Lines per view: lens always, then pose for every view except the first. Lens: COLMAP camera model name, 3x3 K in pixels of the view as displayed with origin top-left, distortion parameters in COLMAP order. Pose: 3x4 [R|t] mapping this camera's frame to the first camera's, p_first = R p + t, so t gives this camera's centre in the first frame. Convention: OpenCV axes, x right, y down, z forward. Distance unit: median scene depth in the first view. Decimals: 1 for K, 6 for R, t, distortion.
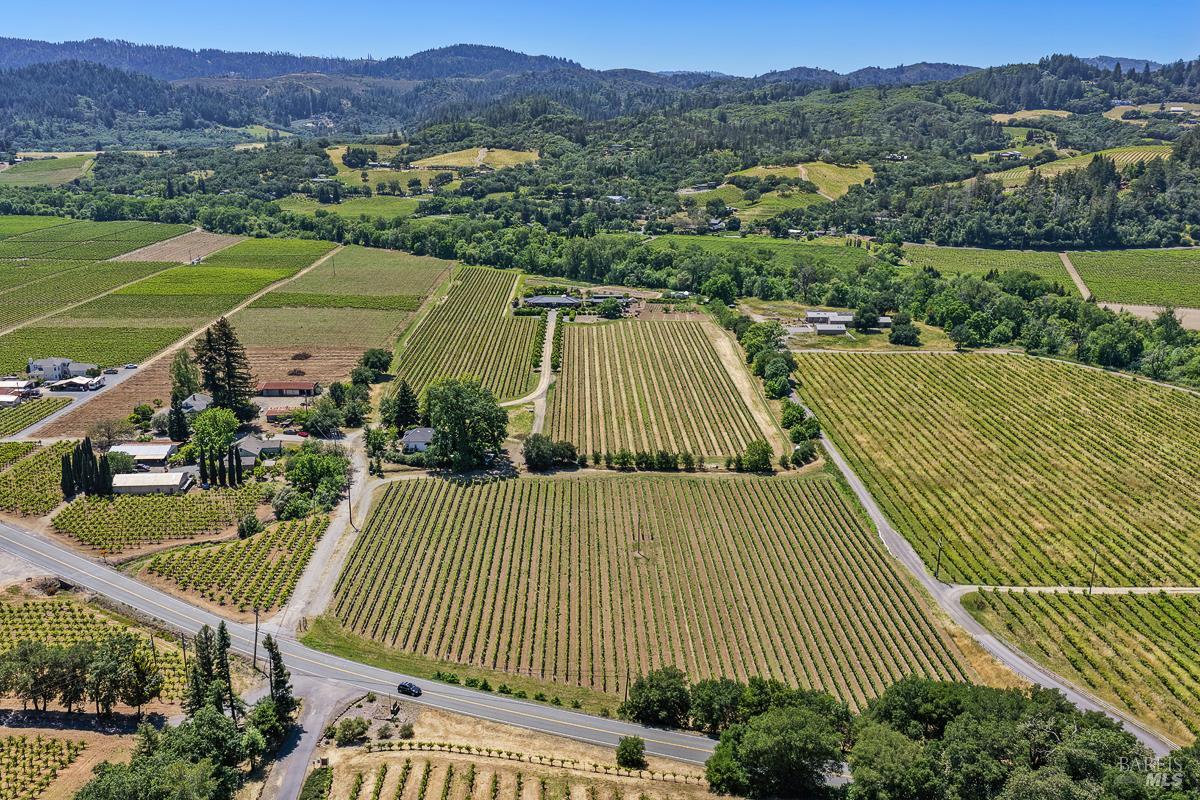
lens RADIAL K [[997.4, 0, 600.2], [0, 997.4, 403.5], [0, 0, 1]] dist [-0.008947, 0.032129]
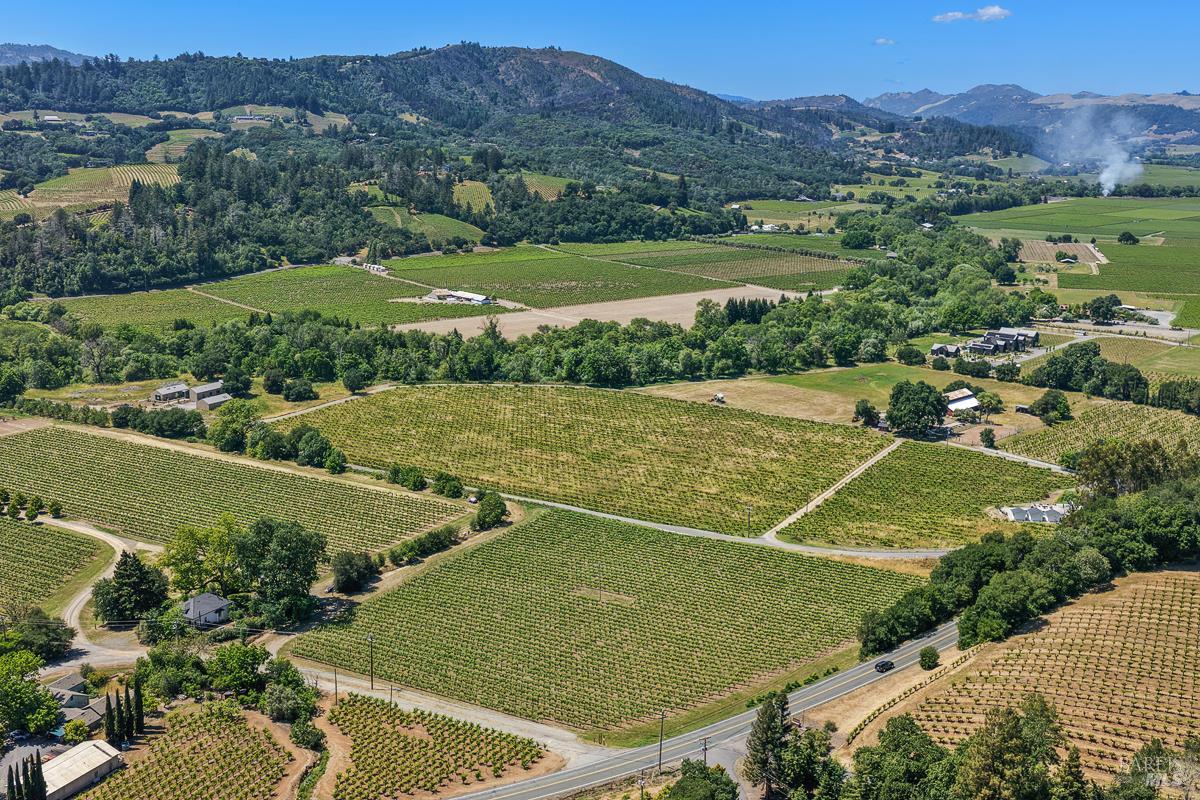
lens RADIAL K [[1243.7, 0, 599.2], [0, 1243.7, 393.5], [0, 0, 1]] dist [0.003152, 0.000000]
pose [[0.518129, -0.187721, 0.834448, -0.310232], [0.234432, 0.969424, 0.072522, -0.049193], [-0.822548, 0.158046, 0.546294, 0.067438]]
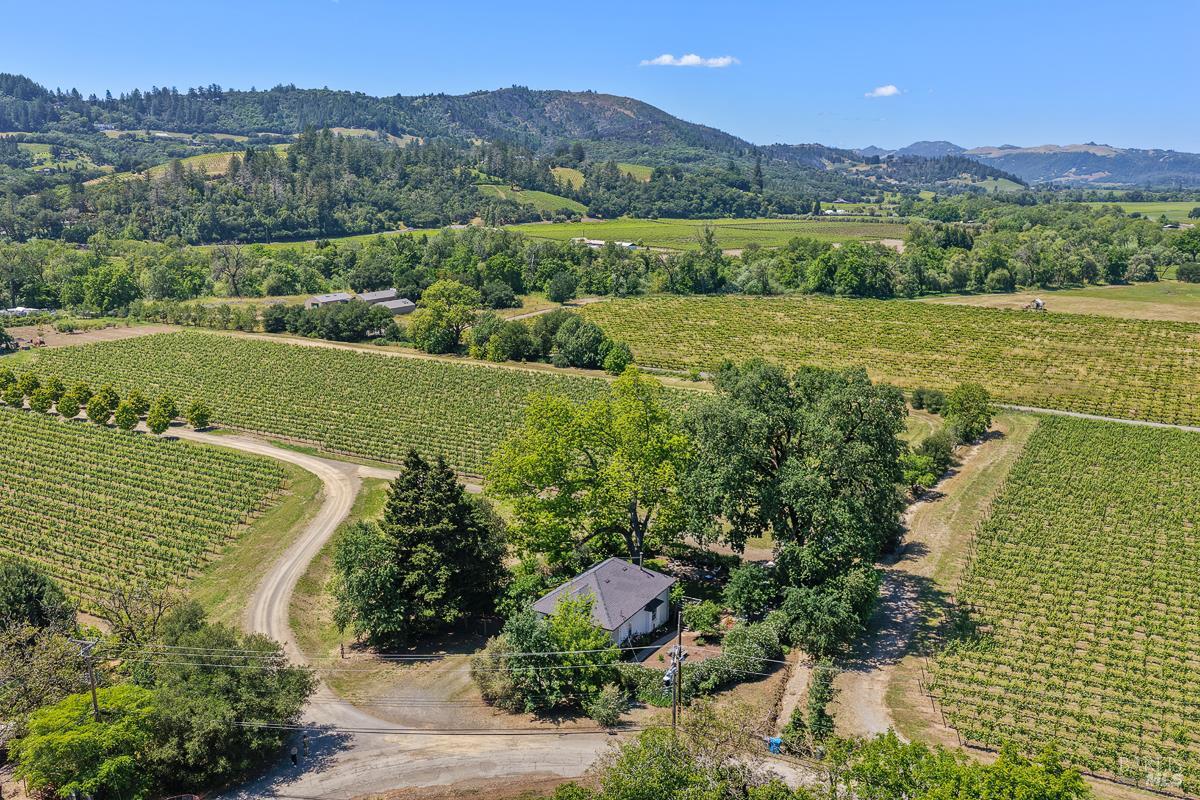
lens RADIAL K [[997.4, 0, 601.5], [0, 997.4, 394.2], [0, 0, 1]] dist [-0.008947, 0.032129]
pose [[0.514723, -0.187375, 0.836631, -0.163486], [0.240647, 0.968173, 0.068782, -0.018423], [-0.822891, 0.165929, 0.543432, 0.317335]]
